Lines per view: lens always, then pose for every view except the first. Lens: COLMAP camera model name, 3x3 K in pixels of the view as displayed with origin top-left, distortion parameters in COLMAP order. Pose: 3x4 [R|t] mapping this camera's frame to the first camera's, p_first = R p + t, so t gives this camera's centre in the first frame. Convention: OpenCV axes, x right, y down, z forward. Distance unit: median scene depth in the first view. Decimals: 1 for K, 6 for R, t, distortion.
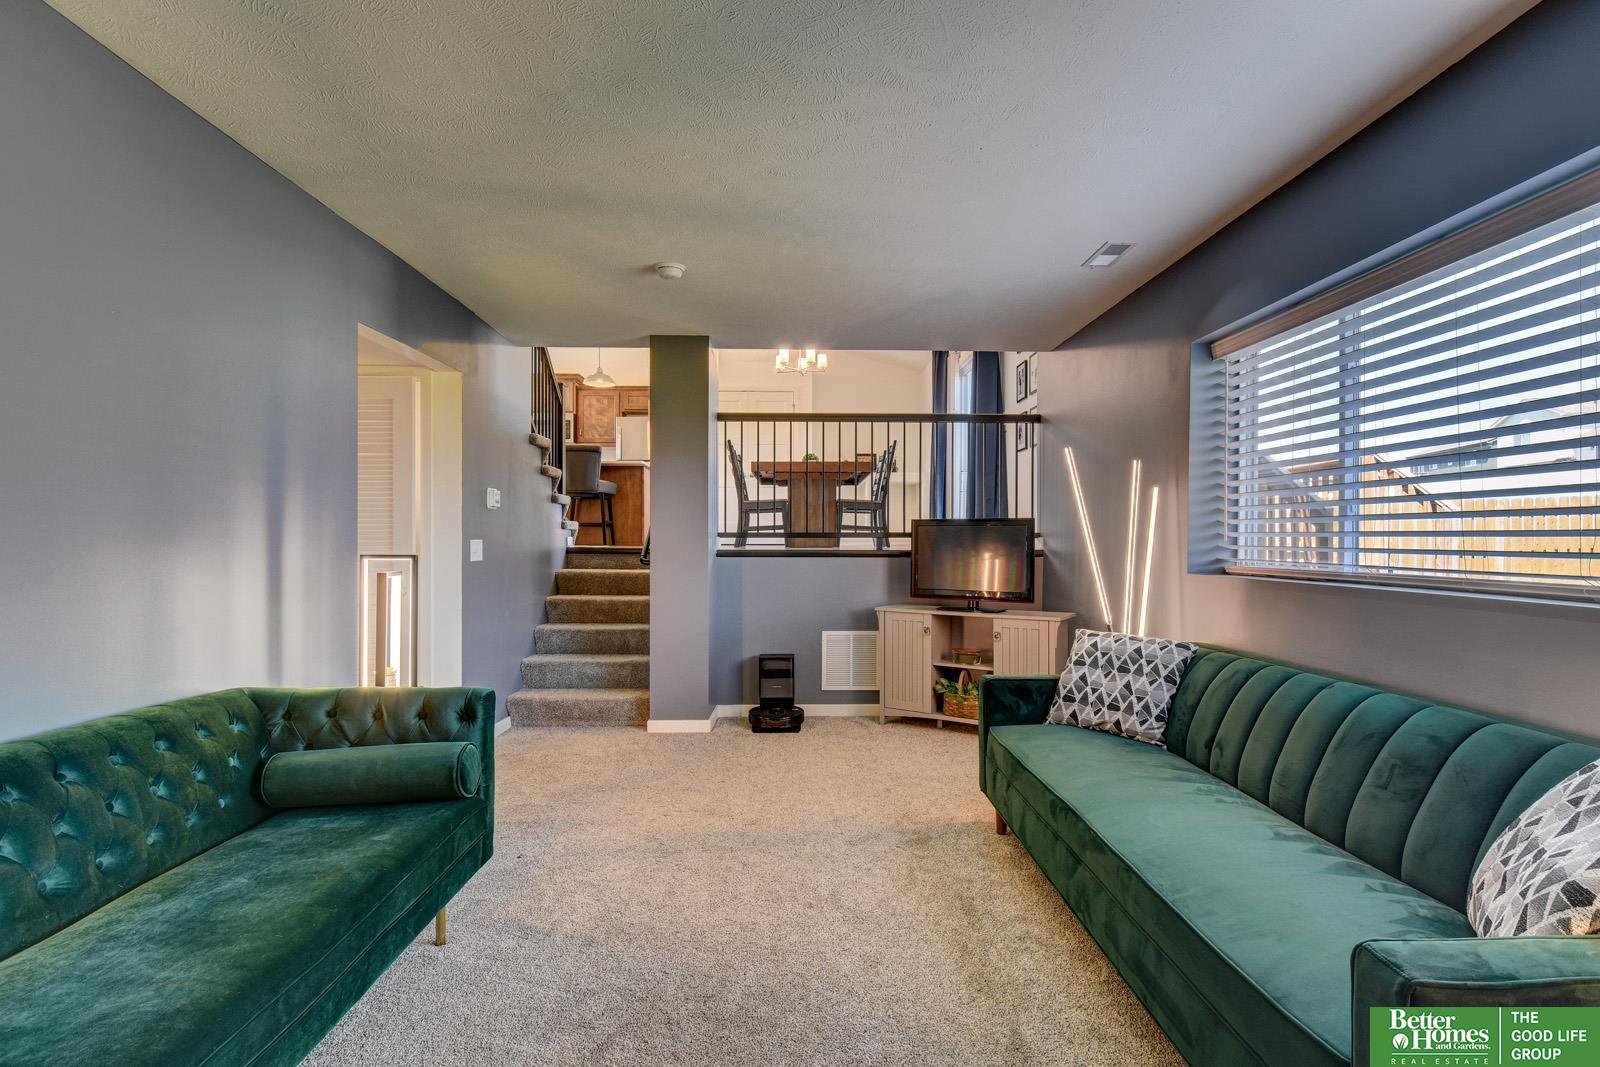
lens RADIAL K [[764.1, 0, 799.4], [0, 764.1, 533.6], [0, 0, 1]] dist [0.008358, -0.002489]
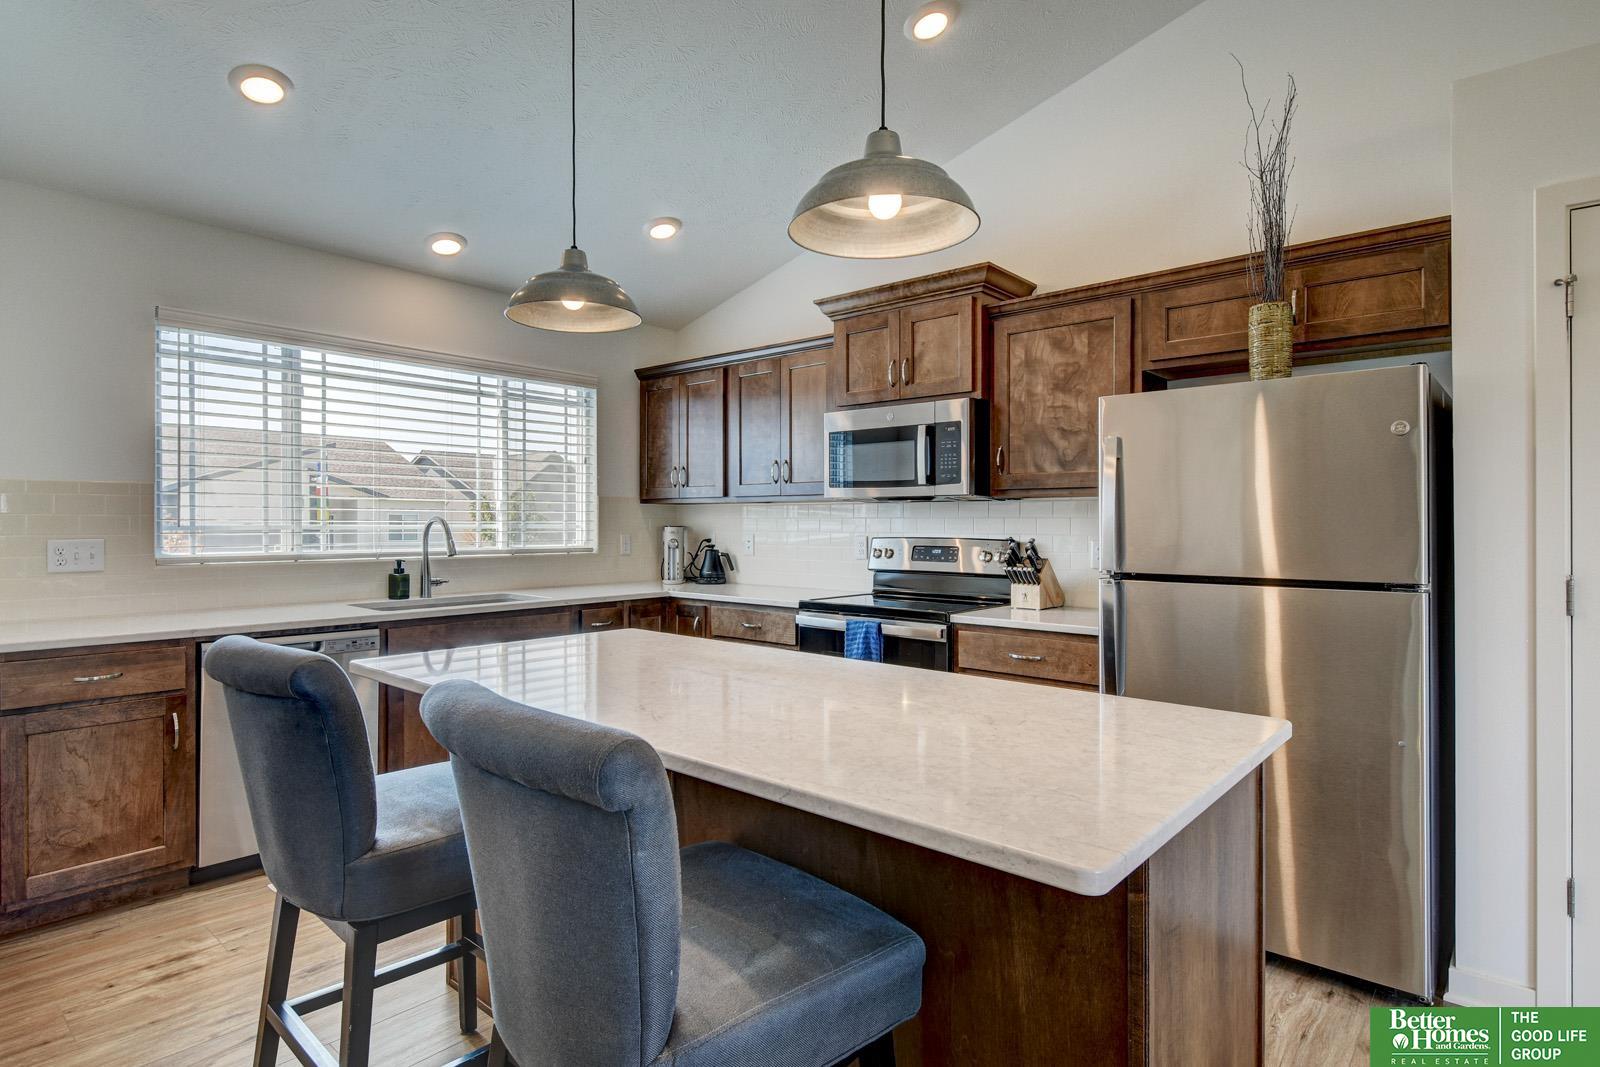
lens RADIAL K [[847.0, 0, 764.1], [0, 847.0, 524.8], [0, 0, 1]] dist [0.003633, -0.005351]
pose [[0.724769, 0.002437, -0.688988, -0.122756], [-0.000713, 0.999996, 0.002787, -0.106444], [0.688992, -0.001528, 0.724767, 0.692471]]
